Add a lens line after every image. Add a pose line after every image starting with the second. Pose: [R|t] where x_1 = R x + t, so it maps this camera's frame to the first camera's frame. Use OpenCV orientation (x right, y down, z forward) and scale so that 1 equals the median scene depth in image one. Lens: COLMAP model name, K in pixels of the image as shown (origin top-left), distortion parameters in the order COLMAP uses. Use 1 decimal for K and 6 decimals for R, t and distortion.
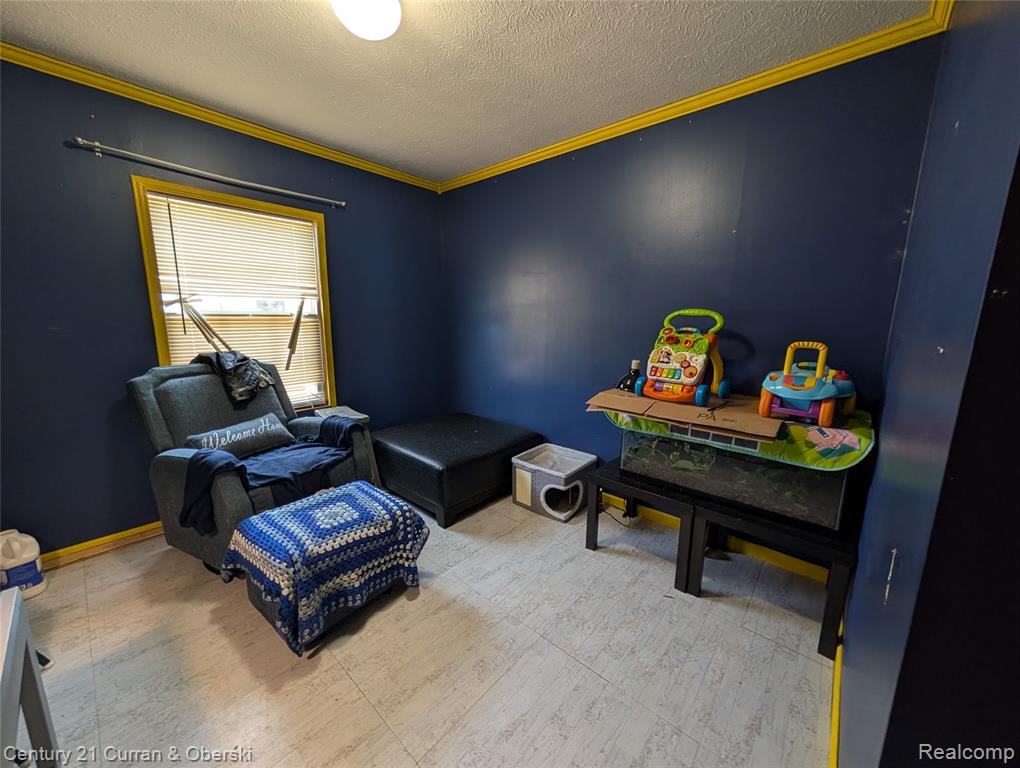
lens RADIAL K [[390.4, 0, 509.3], [0, 390.4, 385.2], [0, 0, 1]] dist [-0.000001, 0.000233]
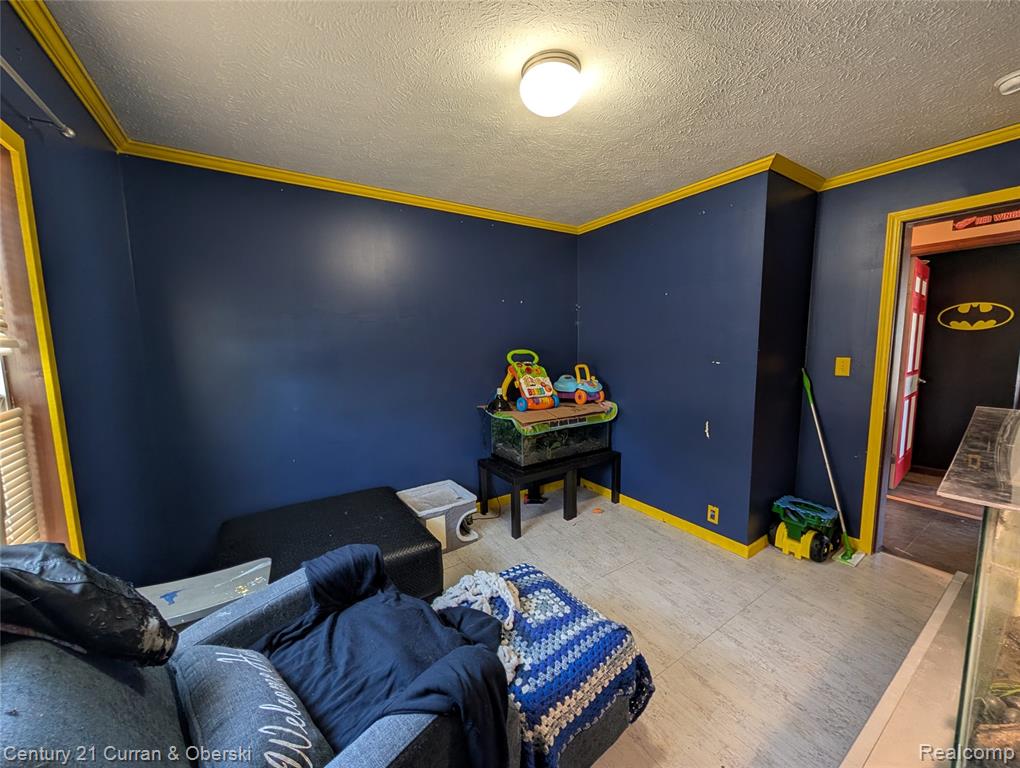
lens RADIAL K [[390.4, 0, 509.3], [0, 390.4, 385.2], [0, 0, 1]] dist [-0.000001, 0.000233]
pose [[0.256877, -0.126806, 0.958089, -1.132423], [0.191003, 0.978462, 0.078291, -0.205233], [-0.947382, 0.162887, 0.275565, 0.698796]]
